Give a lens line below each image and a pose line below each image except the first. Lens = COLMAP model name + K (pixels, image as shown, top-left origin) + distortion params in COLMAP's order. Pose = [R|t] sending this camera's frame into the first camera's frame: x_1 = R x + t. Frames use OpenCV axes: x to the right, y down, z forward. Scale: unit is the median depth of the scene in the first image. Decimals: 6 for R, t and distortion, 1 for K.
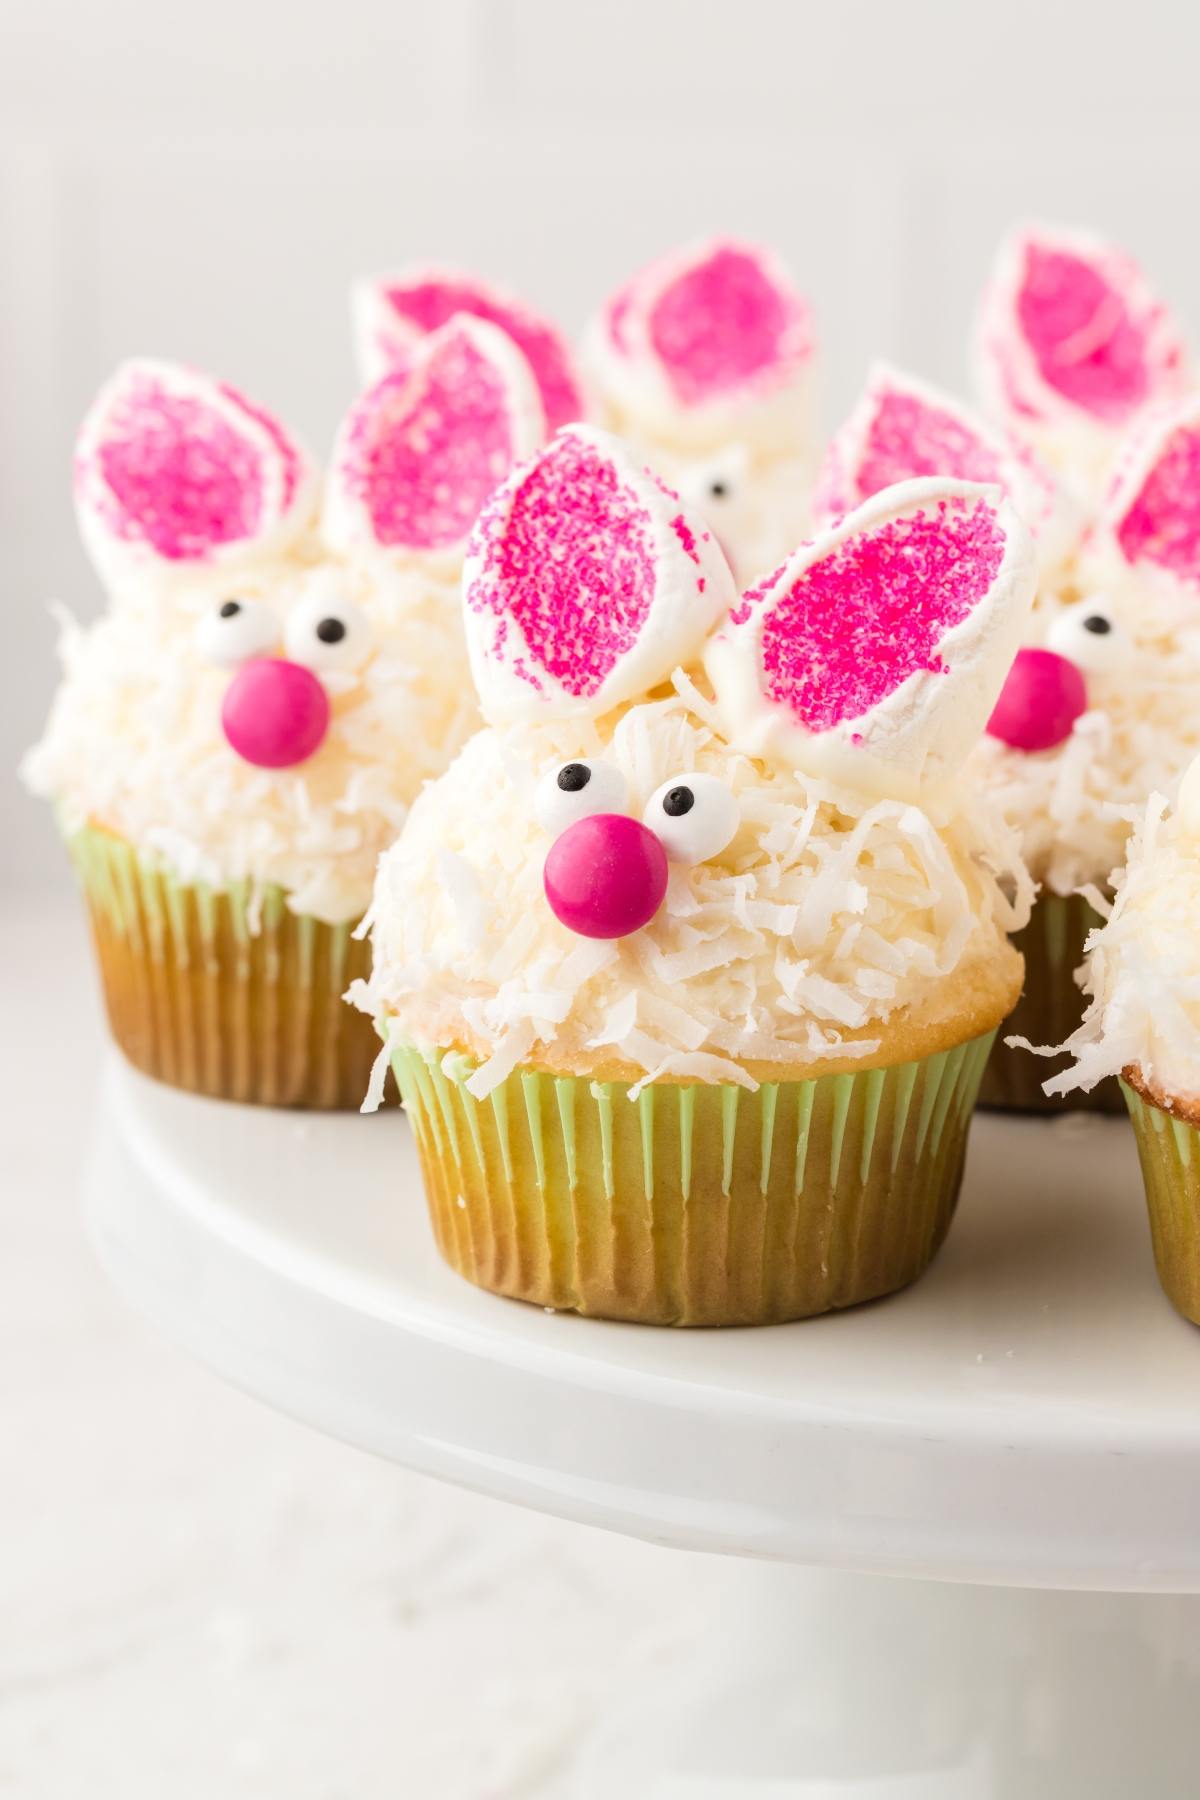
lens RADIAL K [[5951.2, 0, 598.0], [0, 5951.2, 901.5], [0, 0, 1]] dist [-0.184354, -0.097921]
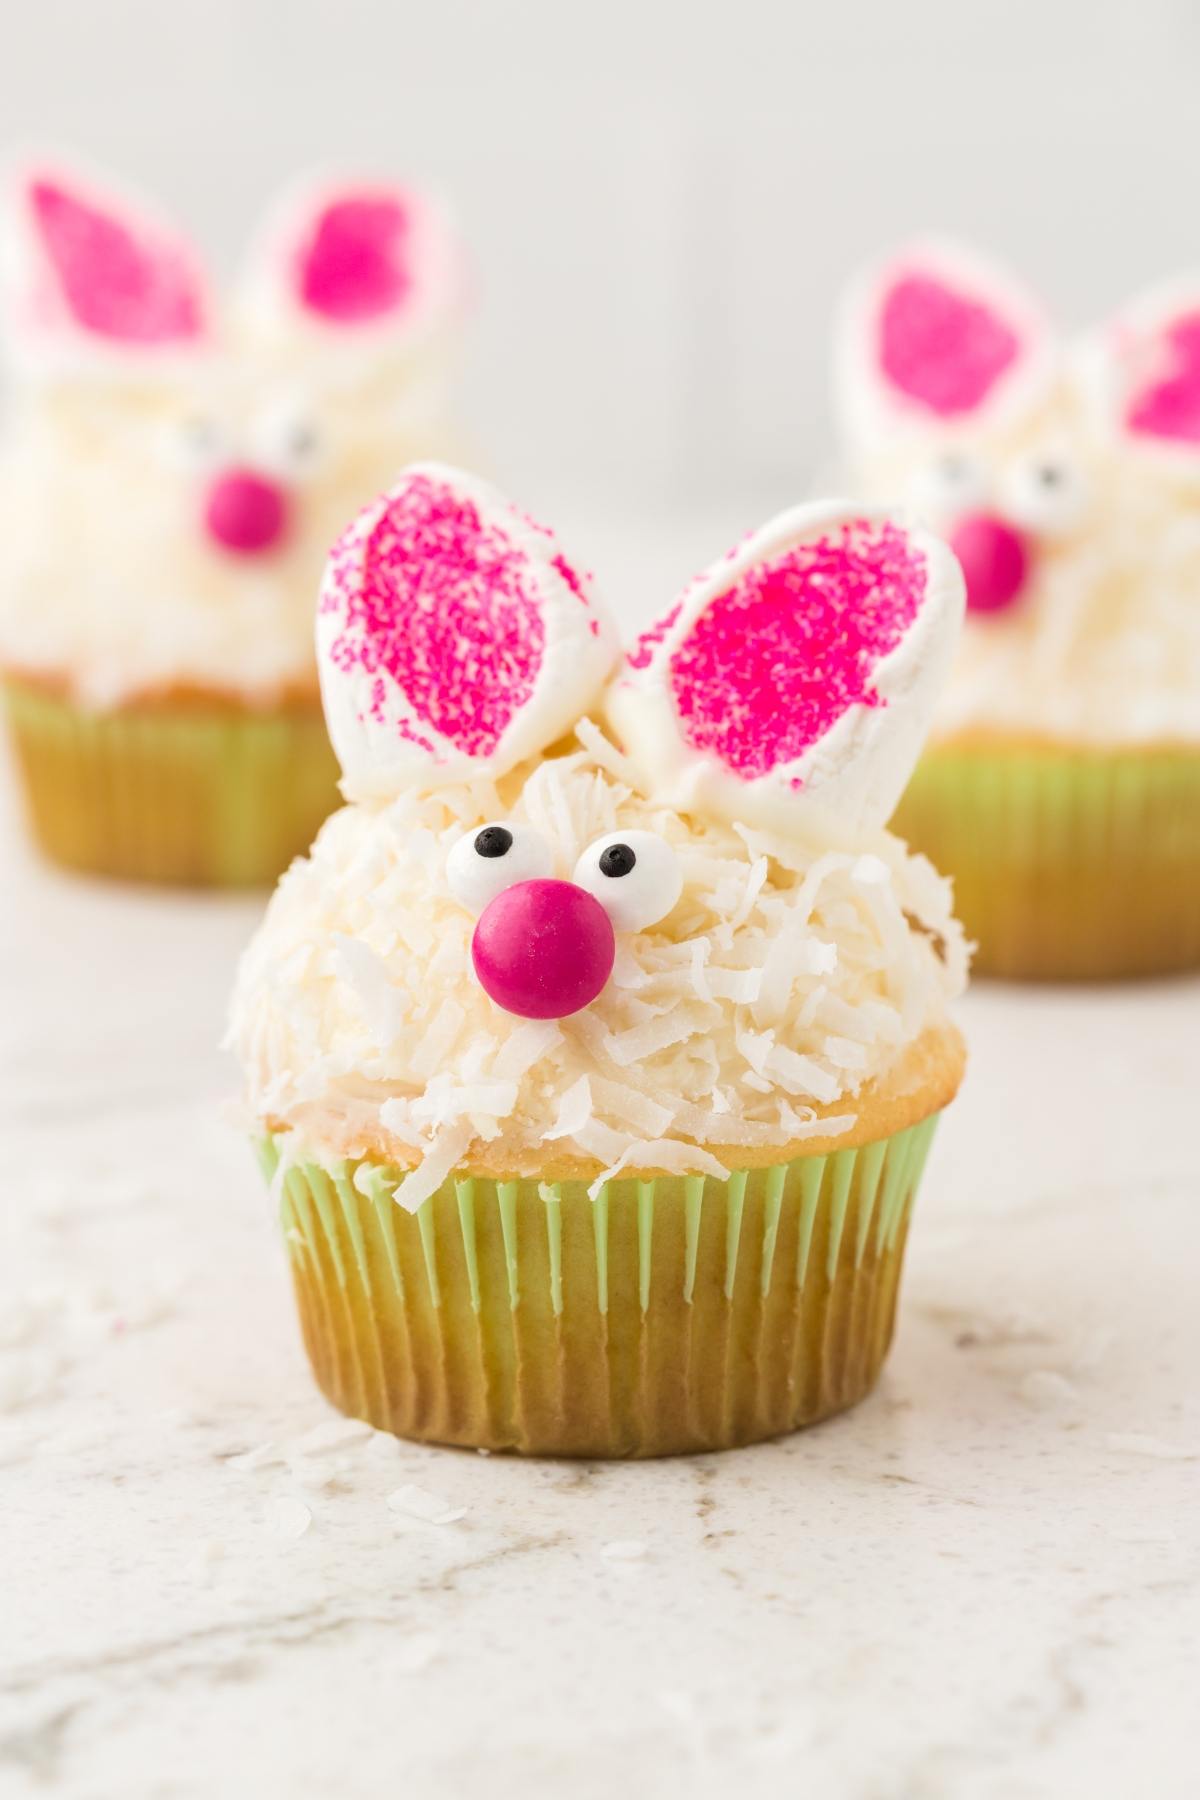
lens RADIAL K [[5951.2, 0, 598.0], [0, 5951.2, 901.5], [0, 0, 1]] dist [-0.184354, -0.097921]
pose [[0.984044, -0.056824, 0.168609, -0.135977], [0.066239, 0.996512, -0.050751, 0.033297], [-0.165137, 0.061110, 0.984376, 0.123760]]
